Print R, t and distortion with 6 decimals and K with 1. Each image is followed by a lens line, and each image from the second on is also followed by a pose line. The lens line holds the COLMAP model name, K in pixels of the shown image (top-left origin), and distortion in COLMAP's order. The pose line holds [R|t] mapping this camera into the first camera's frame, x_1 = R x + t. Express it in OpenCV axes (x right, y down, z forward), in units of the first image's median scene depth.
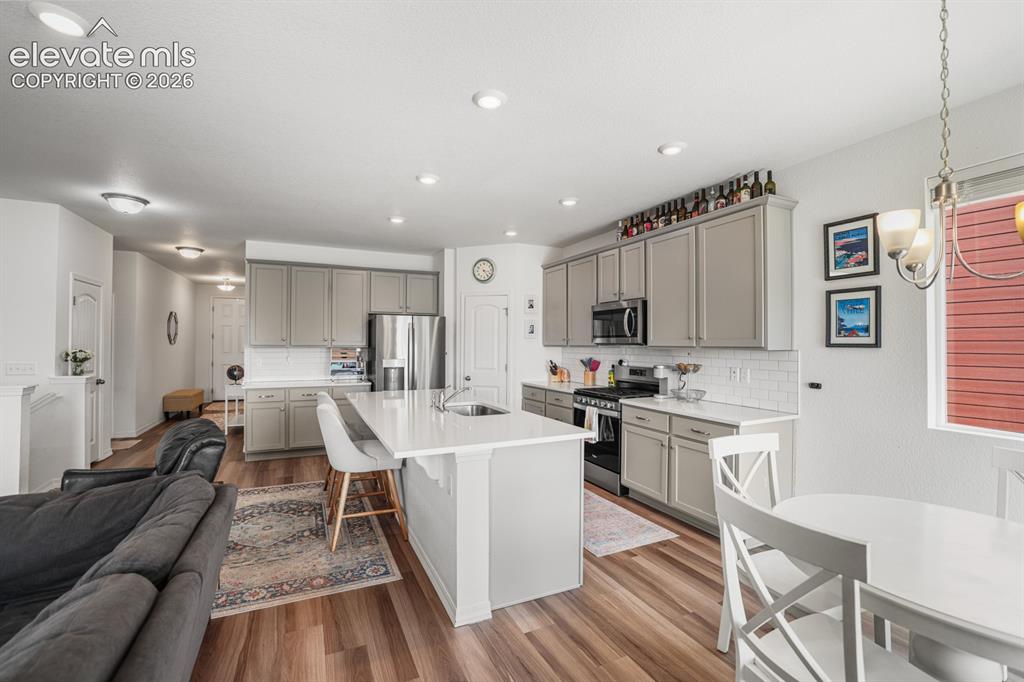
lens RADIAL K [[443.7, 0, 511.6], [0, 443.7, 345.4], [0, 0, 1]] dist [-0.016823, 0.000574]
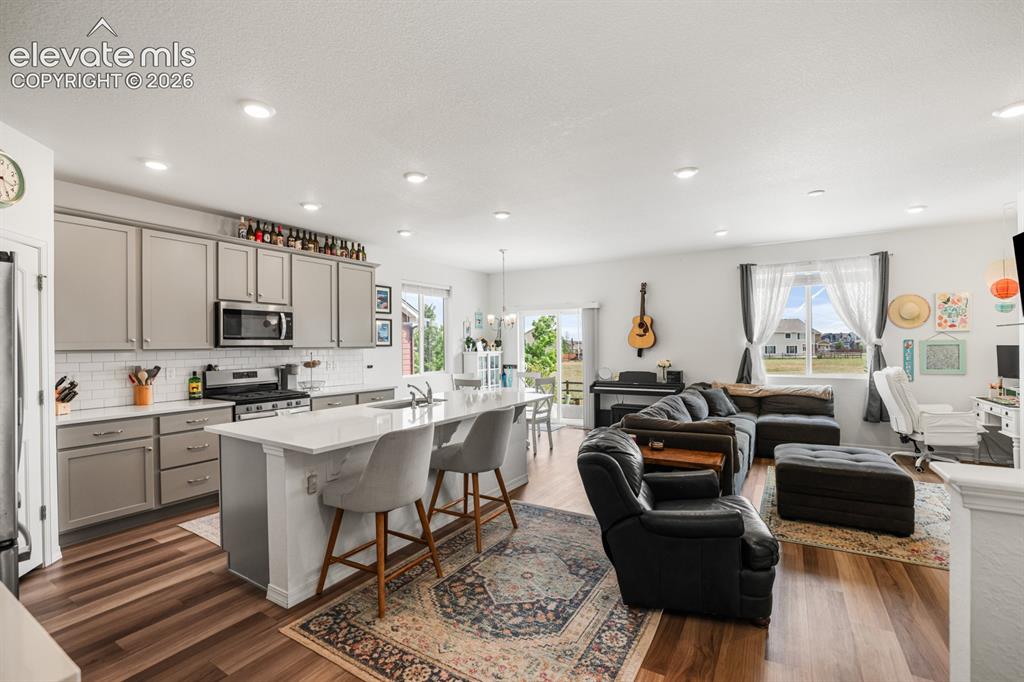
lens RADIAL K [[443.7, 0, 511.6], [0, 443.7, 345.4], [0, 0, 1]] dist [-0.016823, 0.000574]
pose [[-0.547041, 0.001975, 0.837103, -1.099726], [0.012294, 0.999908, 0.005675, -0.003825], [-0.837015, 0.013396, -0.547015, 1.325966]]
